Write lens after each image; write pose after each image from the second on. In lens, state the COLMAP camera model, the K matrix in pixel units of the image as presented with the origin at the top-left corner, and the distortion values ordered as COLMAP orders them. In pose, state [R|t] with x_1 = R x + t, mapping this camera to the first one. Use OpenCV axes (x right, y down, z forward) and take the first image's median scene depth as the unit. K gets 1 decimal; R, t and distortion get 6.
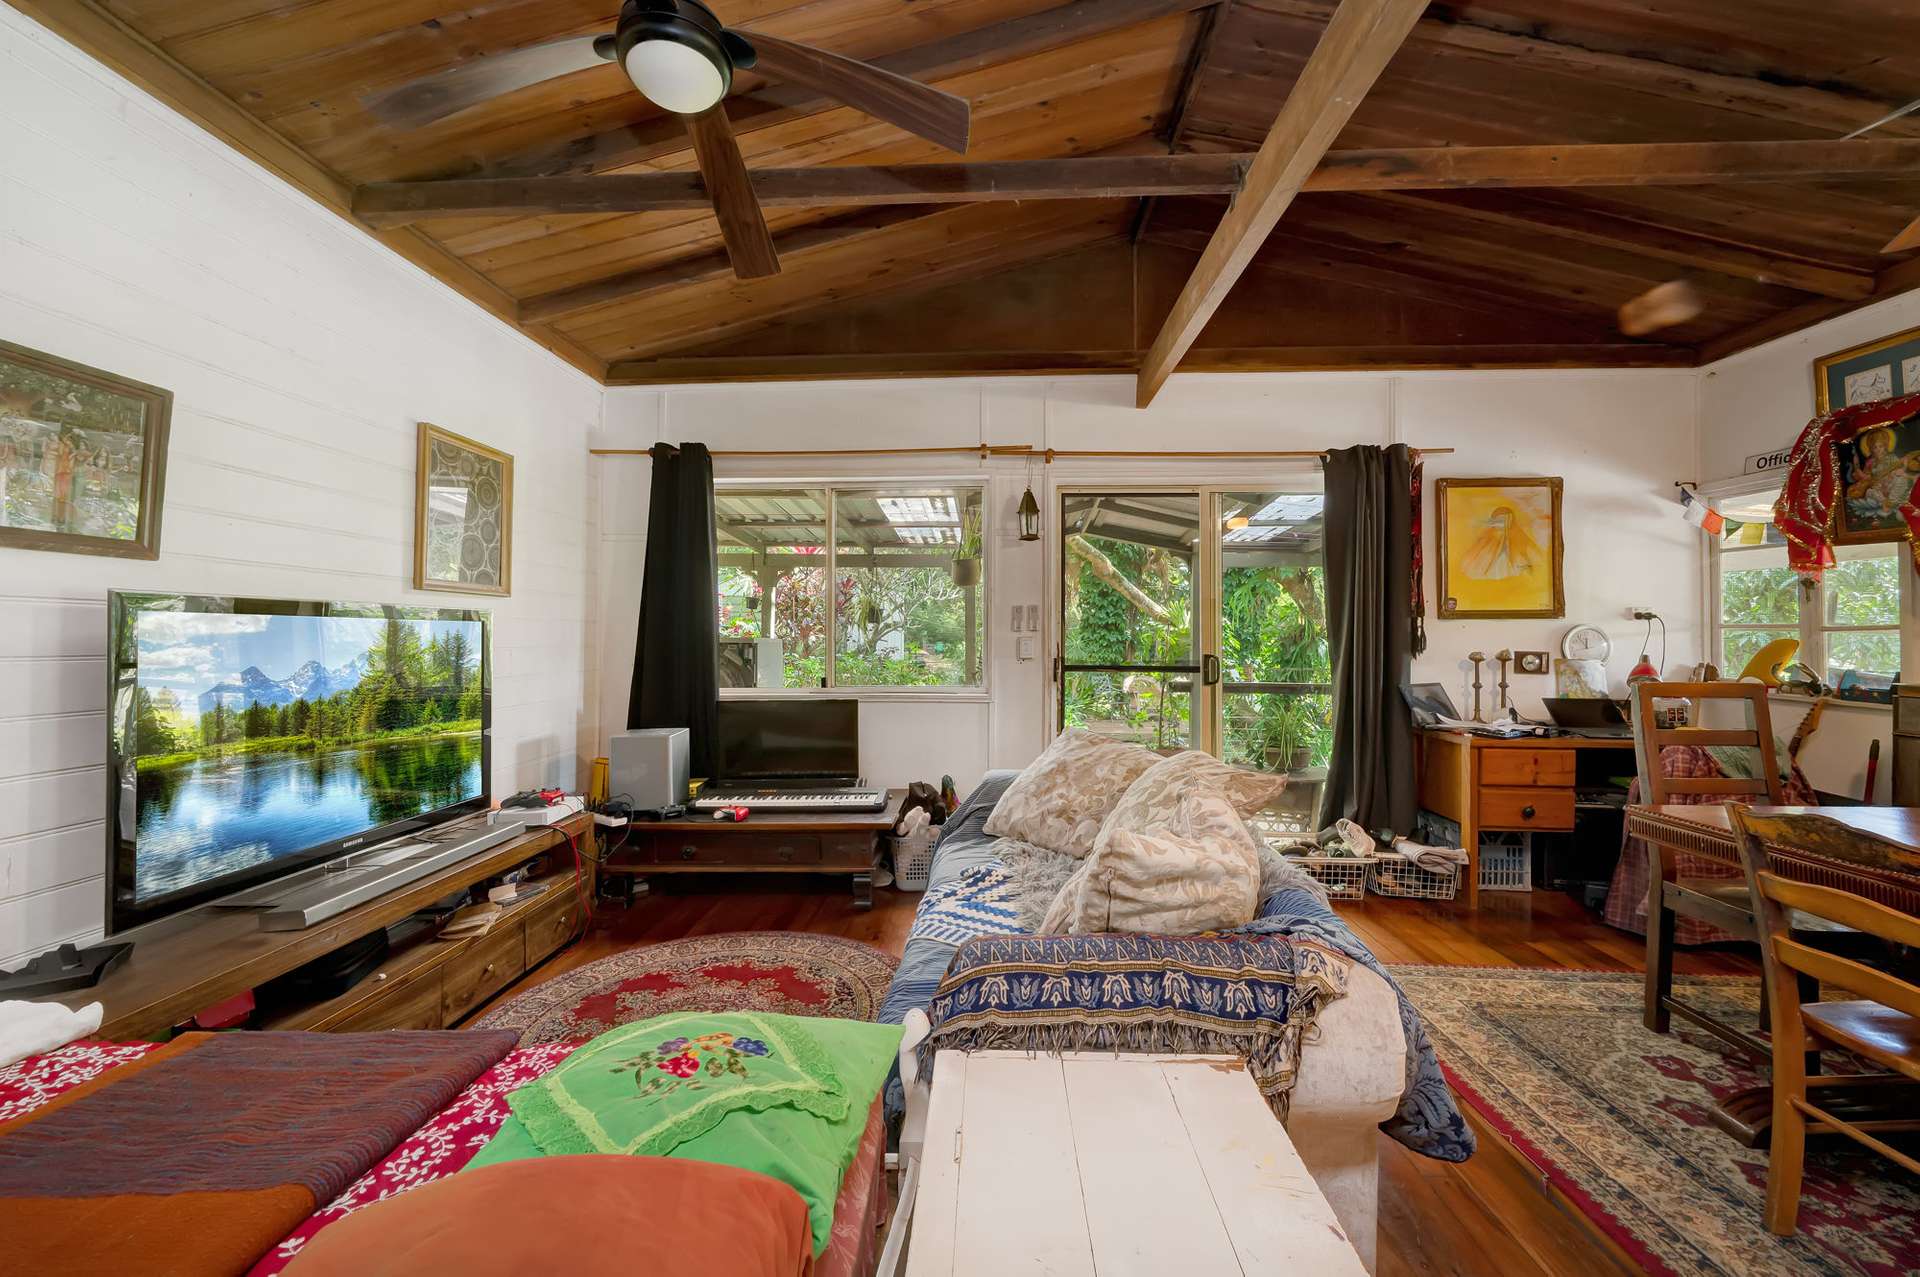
lens RADIAL K [[759.5, 0, 960.0], [0, 759.5, 638.5], [0, 0, 1]] dist [-0.000711, -0.000035]
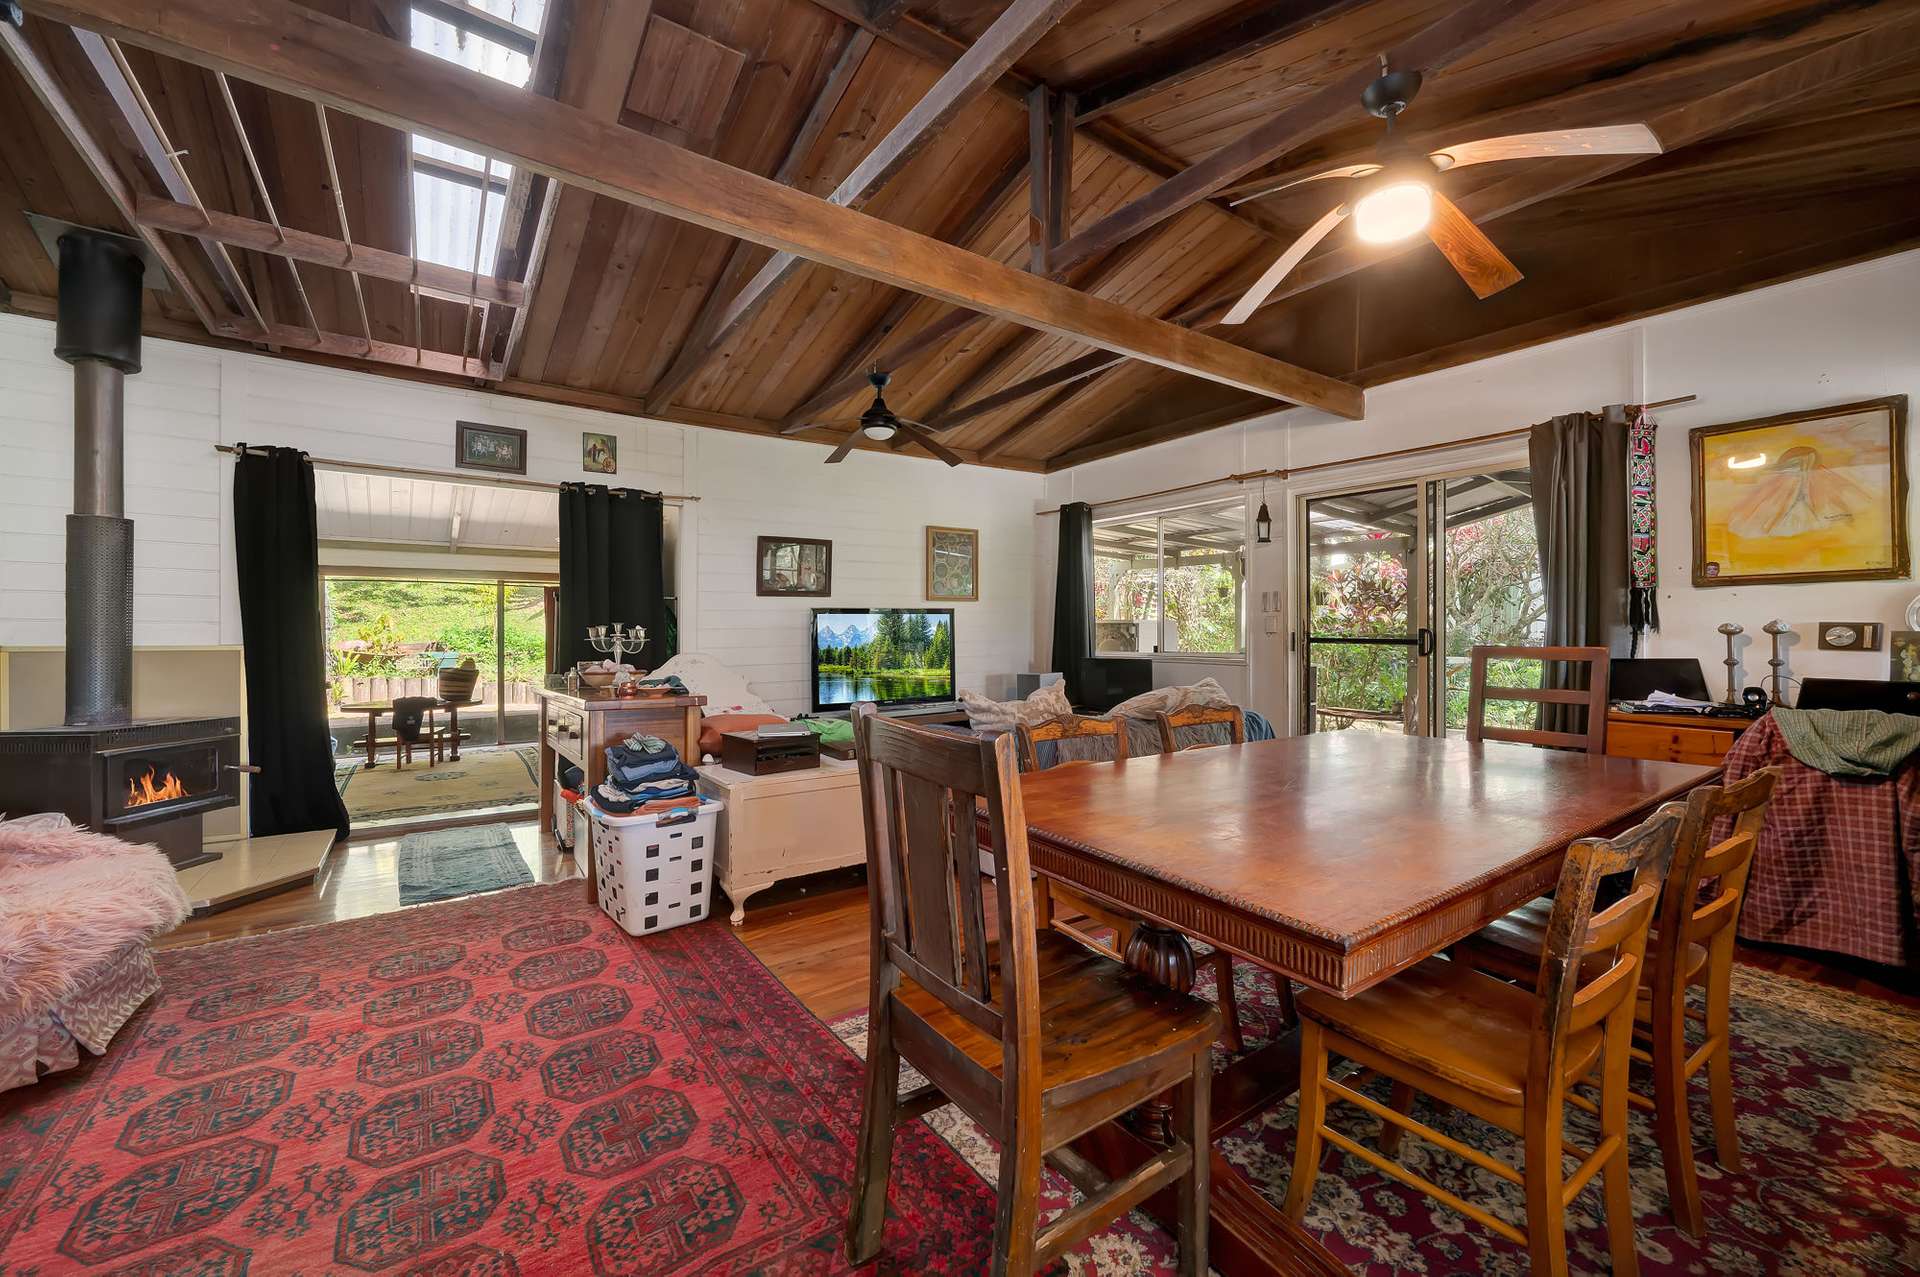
lens RADIAL K [[755.3, 0, 960.0], [0, 755.3, 638.5], [0, 0, 1]] dist [0.000107, 0.000007]
pose [[0.616915, 0.005031, -0.787013, 0.801647], [0.010032, 0.999848, 0.014255, 0.013211], [0.786965, -0.016690, 0.616771, -0.220819]]
